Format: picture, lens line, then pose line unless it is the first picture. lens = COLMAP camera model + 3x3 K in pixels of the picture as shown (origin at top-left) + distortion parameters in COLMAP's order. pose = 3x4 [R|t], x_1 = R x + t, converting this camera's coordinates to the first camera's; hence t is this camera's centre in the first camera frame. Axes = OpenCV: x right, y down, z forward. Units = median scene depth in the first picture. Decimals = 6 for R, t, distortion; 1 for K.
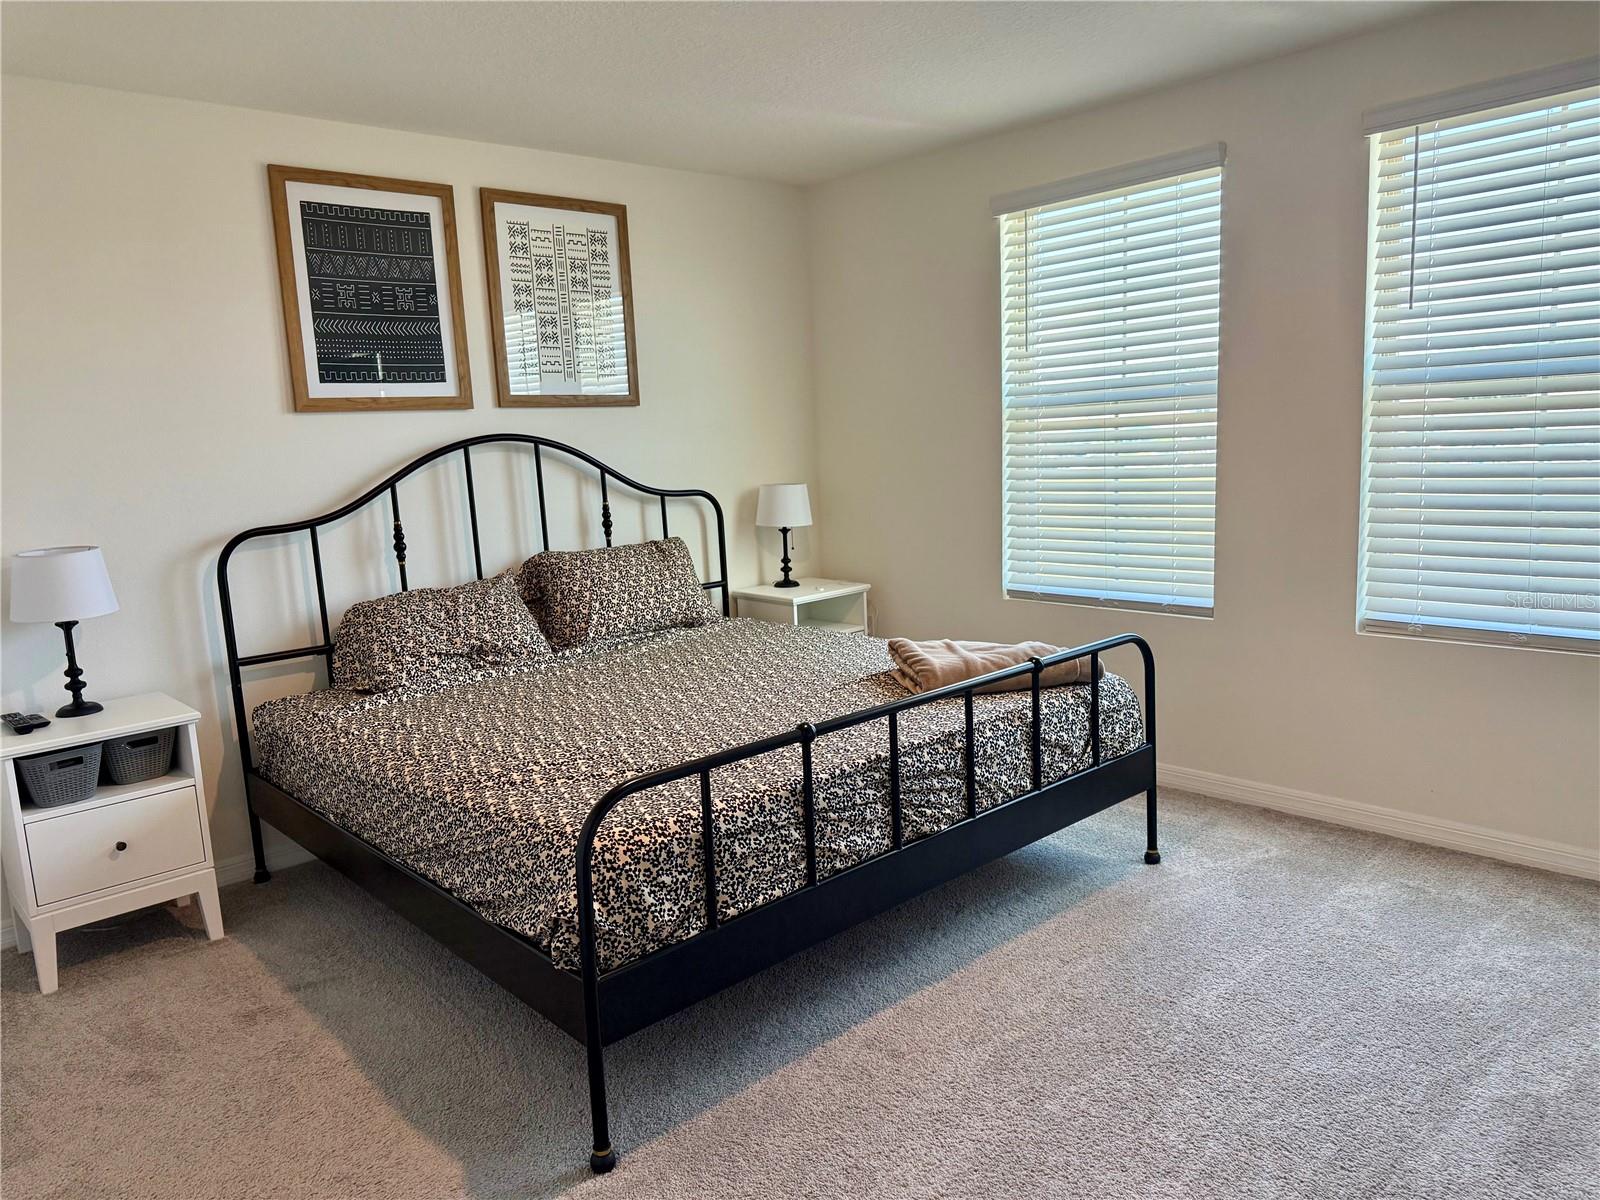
lens RADIAL K [[1124.3, 0, 806.6], [0, 1124.3, 607.0], [0, 0, 1]] dist [0.054551, -0.070703]
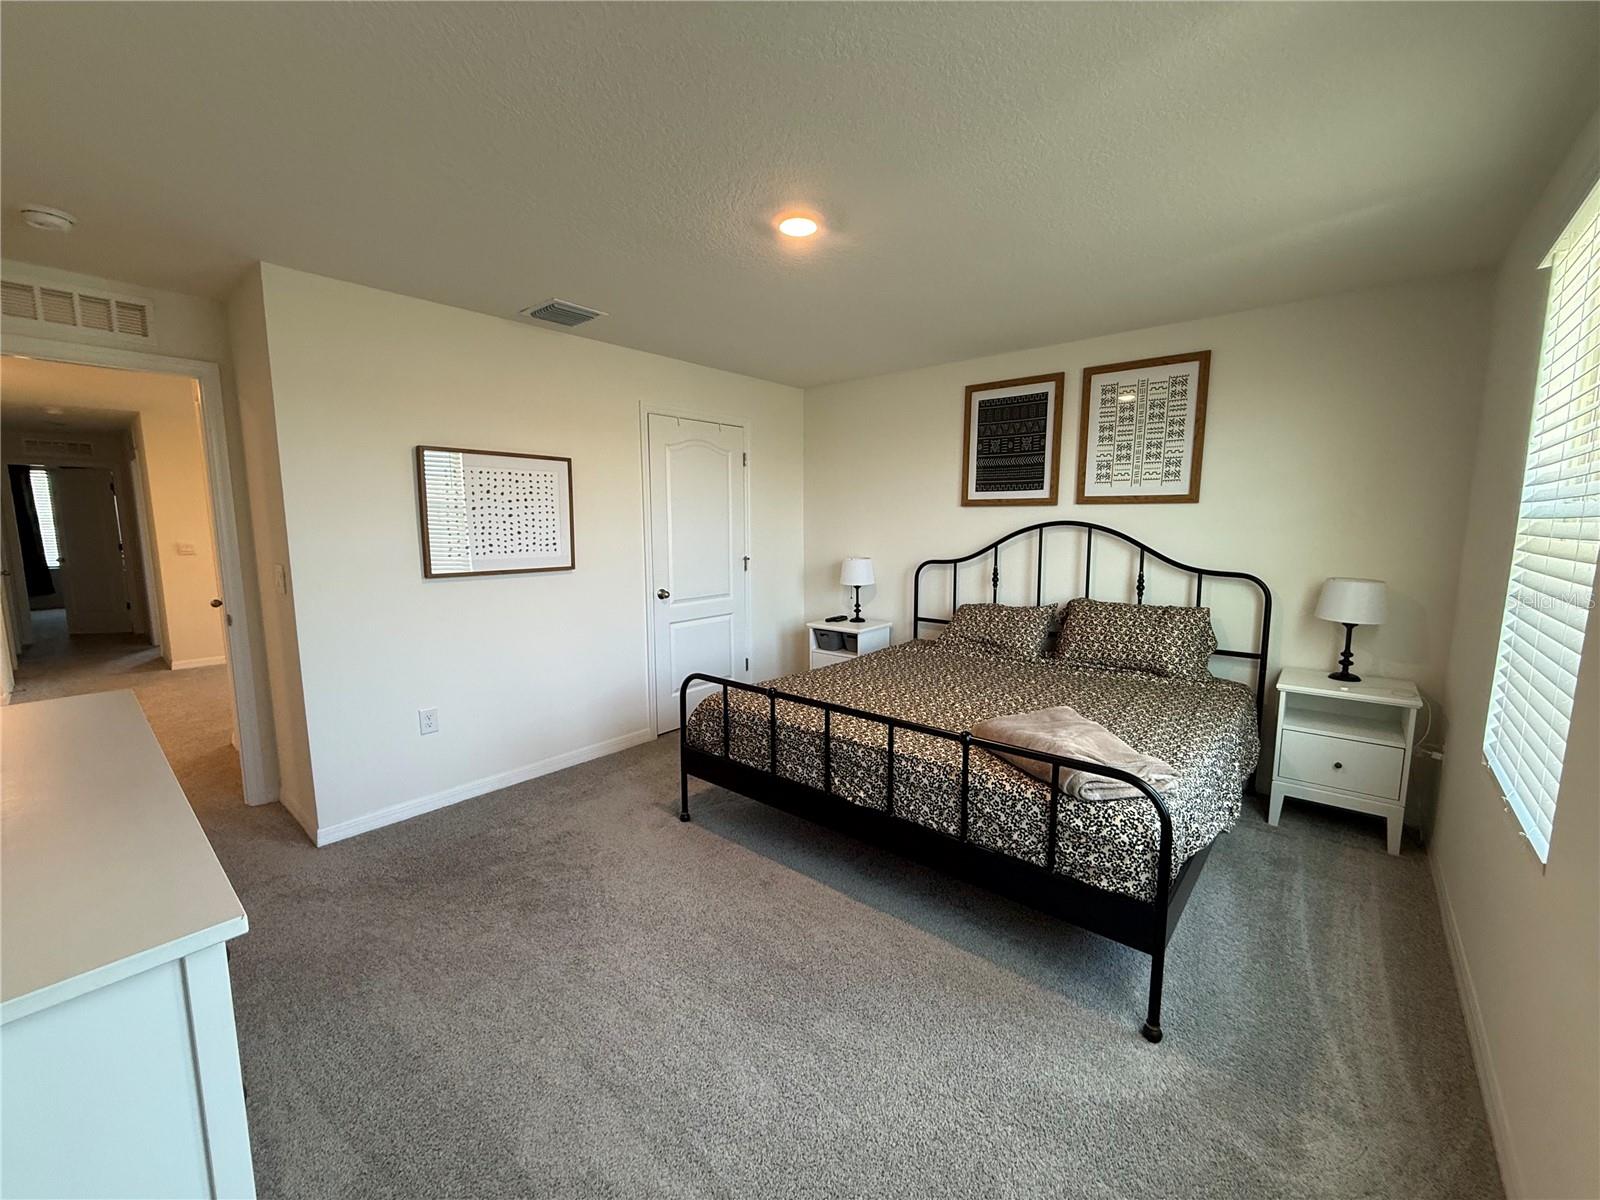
lens RADIAL K [[633.6, 0, 789.0], [0, 633.6, 596.1], [0, 0, 1]] dist [-0.001161, 0.000459]
pose [[0.112925, 0.168118, -0.979277, 0.599607], [-0.156361, 0.976308, 0.149577, -0.124130], [0.981223, 0.136229, 0.136537, 0.512257]]
